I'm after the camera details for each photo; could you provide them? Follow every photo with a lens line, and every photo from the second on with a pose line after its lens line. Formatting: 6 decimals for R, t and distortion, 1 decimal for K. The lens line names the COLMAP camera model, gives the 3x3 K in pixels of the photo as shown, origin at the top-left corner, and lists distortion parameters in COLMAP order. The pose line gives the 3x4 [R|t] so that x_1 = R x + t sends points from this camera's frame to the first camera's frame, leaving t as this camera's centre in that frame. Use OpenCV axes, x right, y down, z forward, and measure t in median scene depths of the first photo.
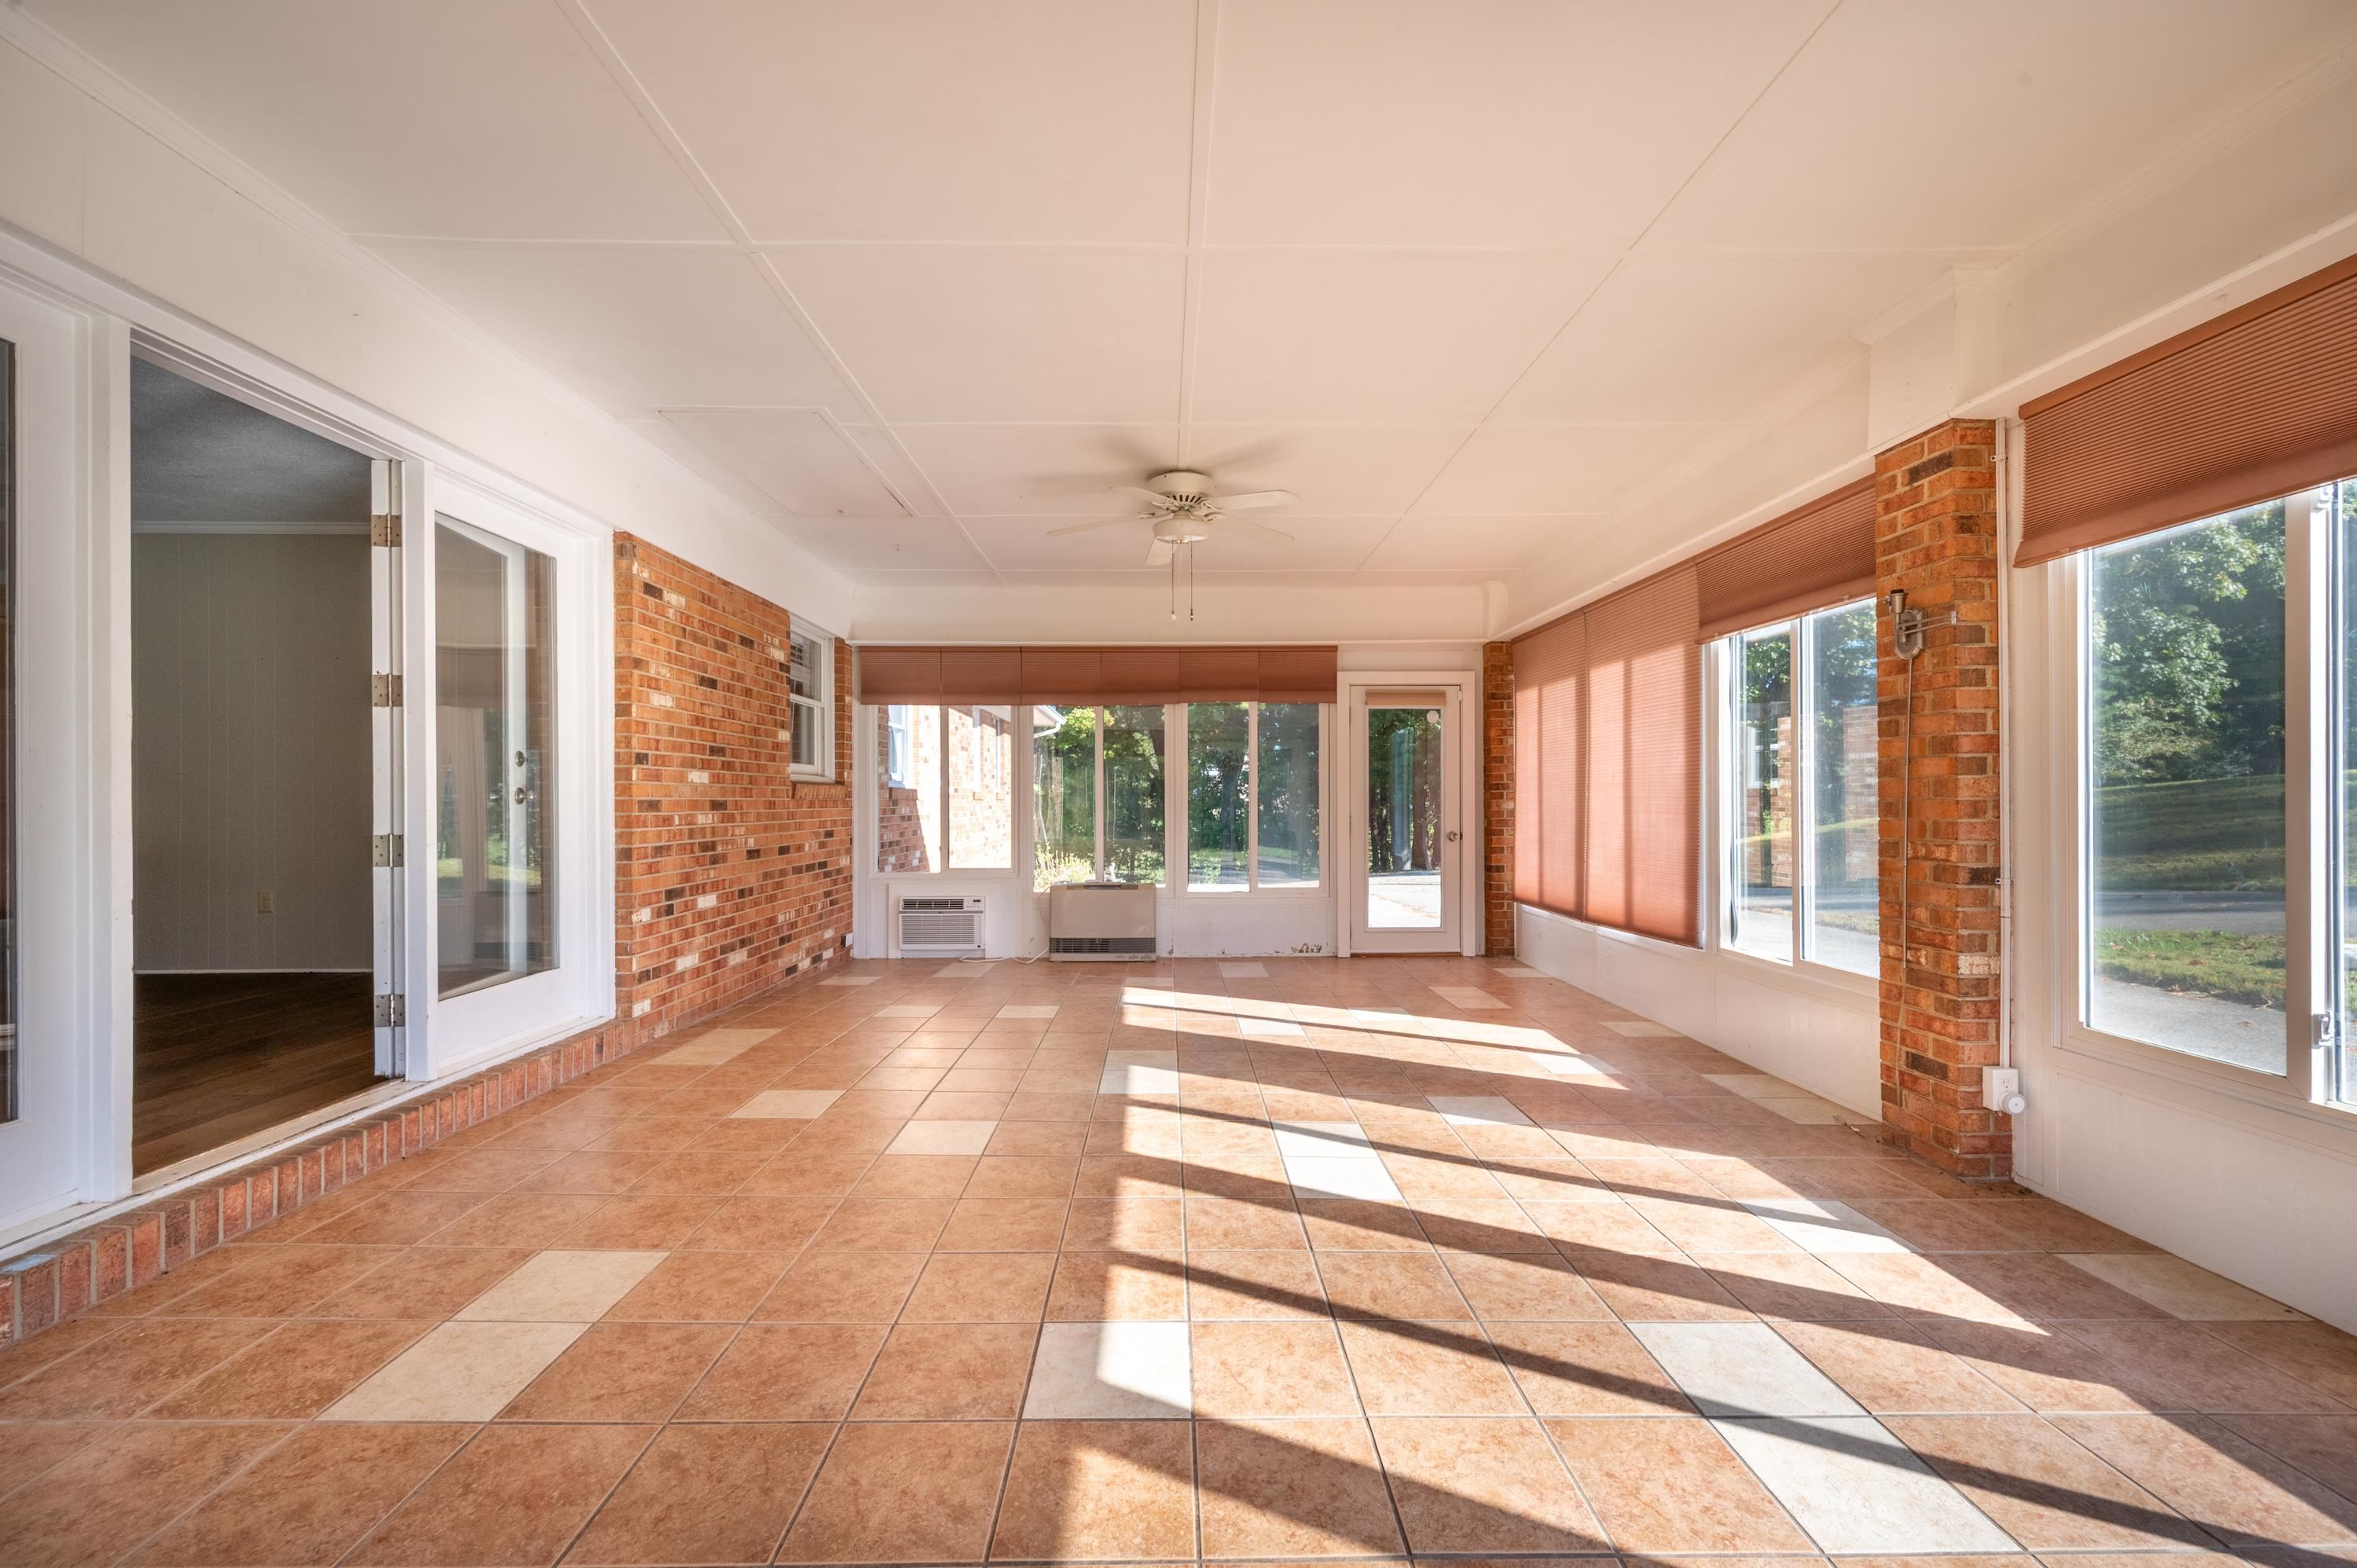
lens RADIAL K [[936.6, 0, 1178.6], [0, 936.6, 795.9], [0, 0, 1]] dist [0.001363, 0.000204]
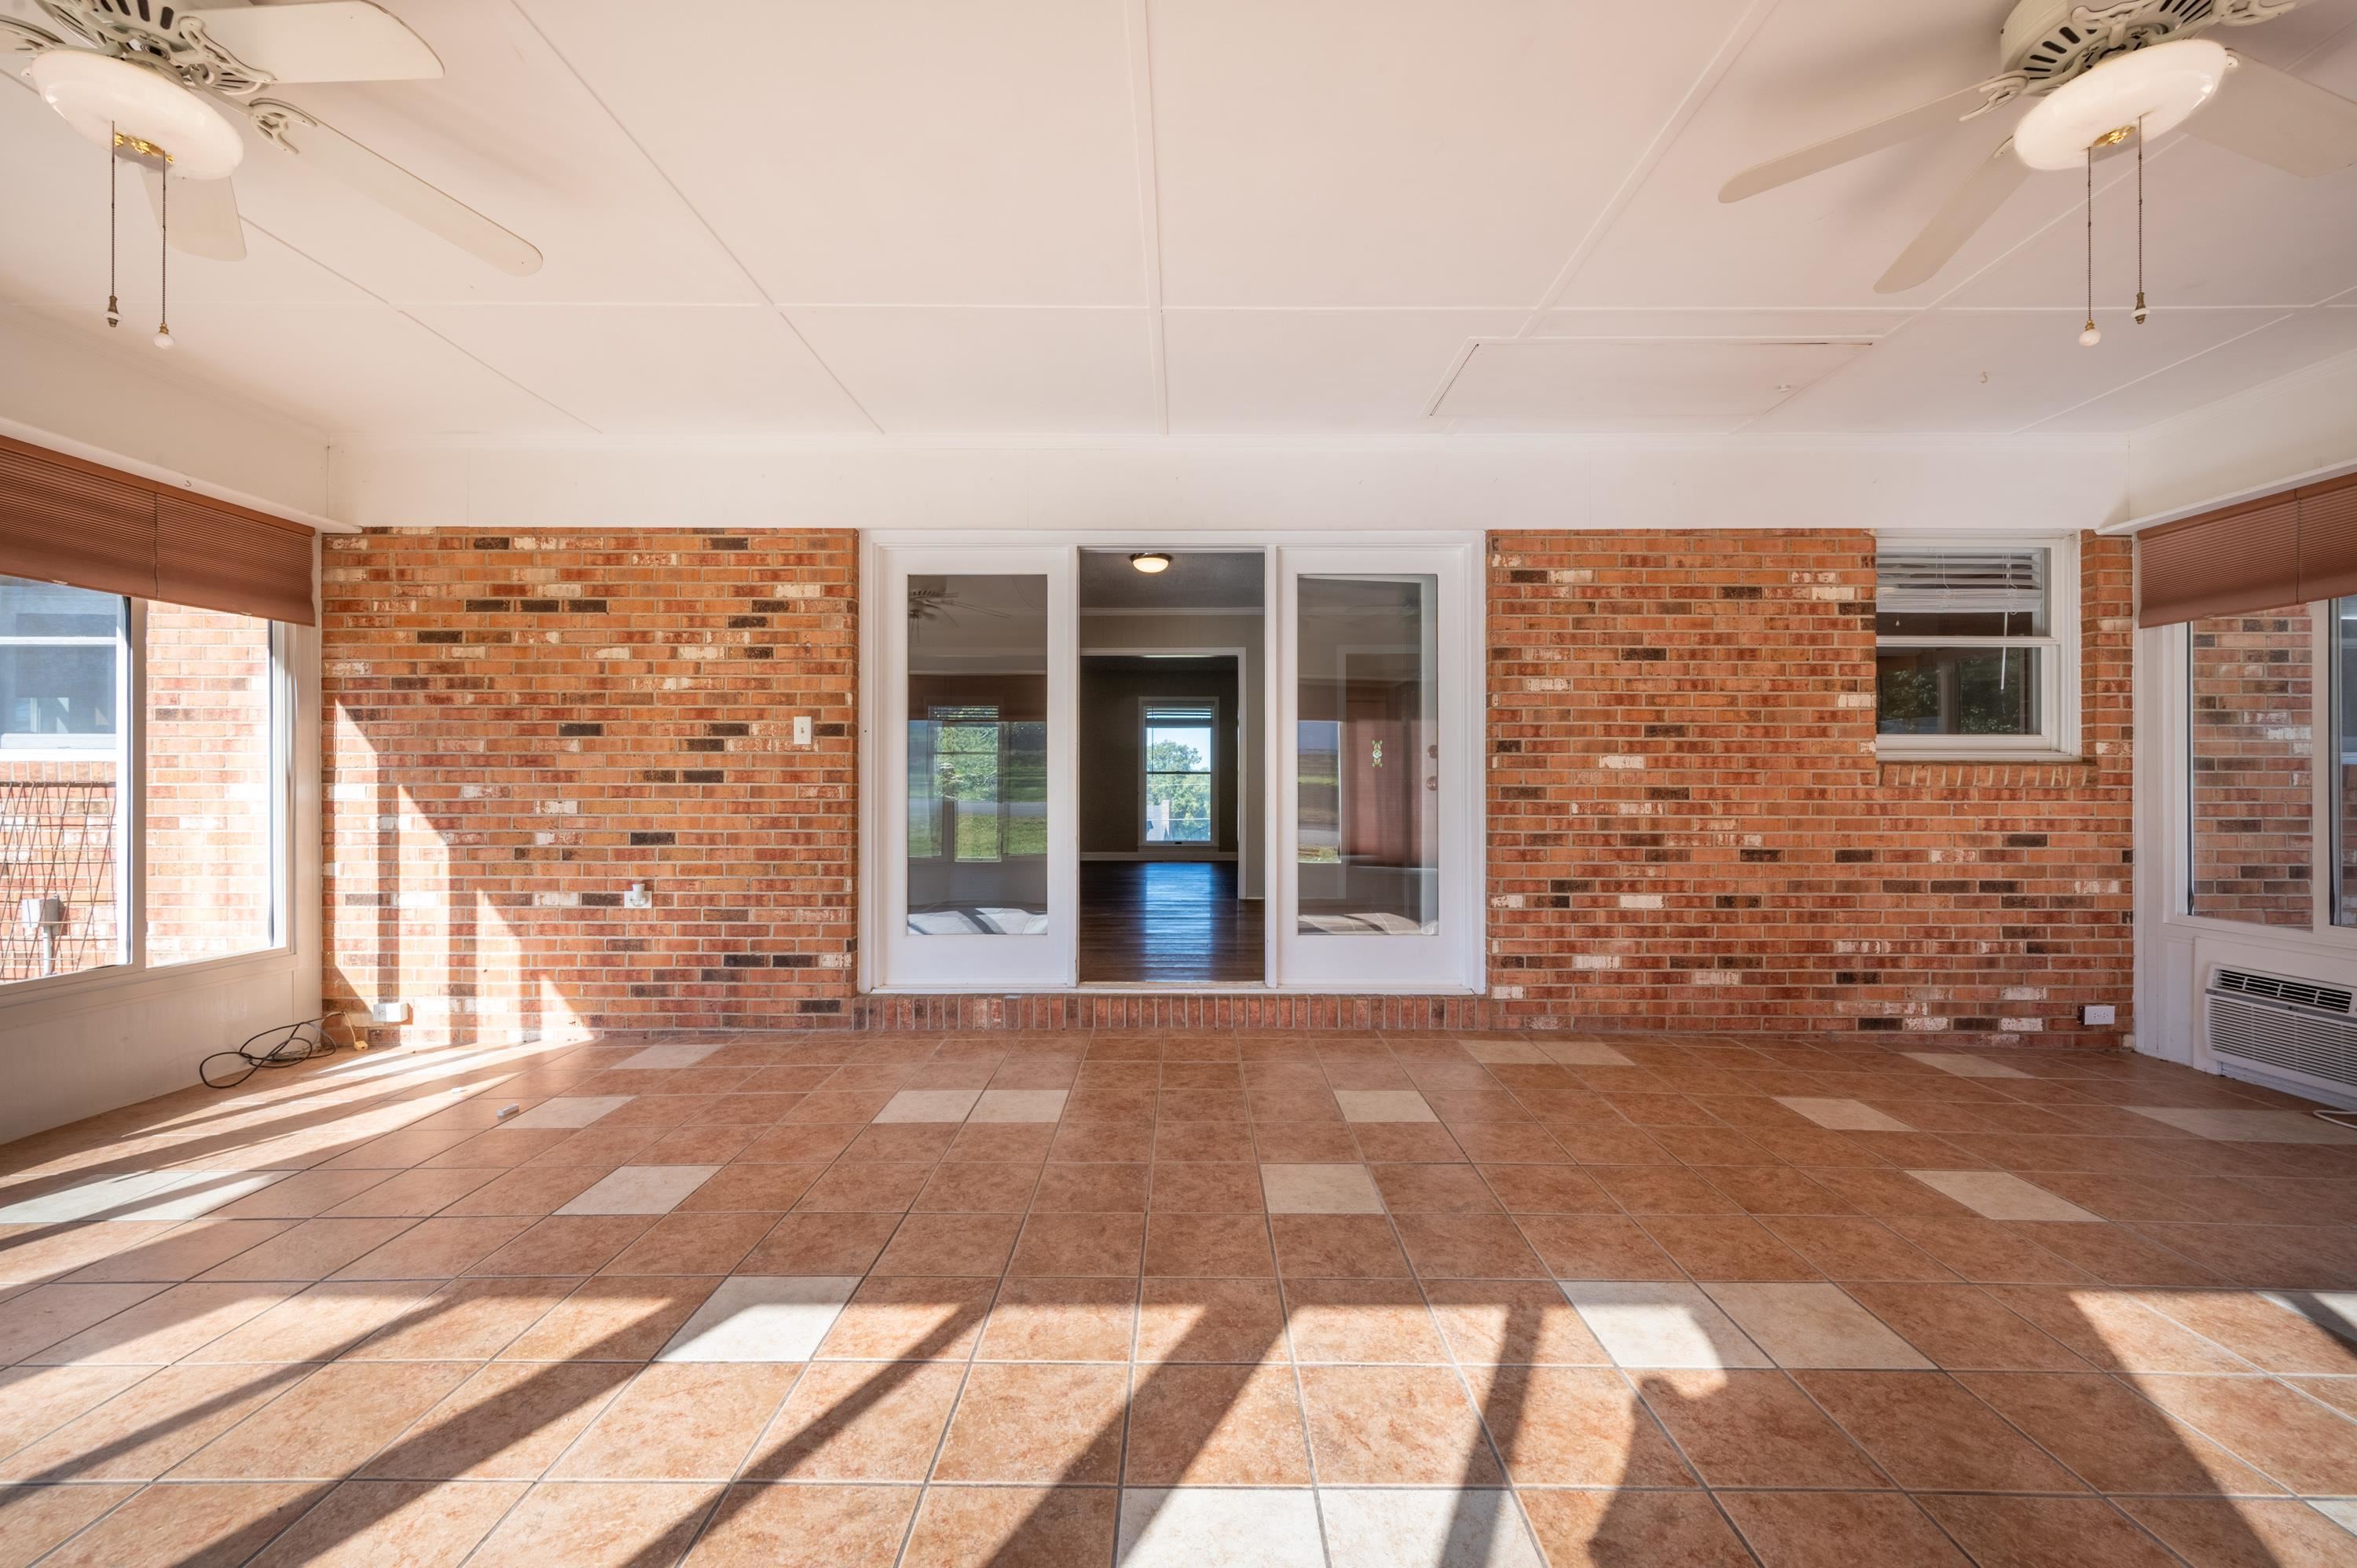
lens RADIAL K [[927.9, 0, 1178.2], [0, 927.9, 772.7], [0, 0, 1]] dist [-0.000310, -0.000099]
pose [[-0.020600, -0.015241, -0.999672, 0.561422], [0.002198, 0.999881, -0.015289, 0.004465], [0.999785, -0.002512, -0.020564, 0.850523]]
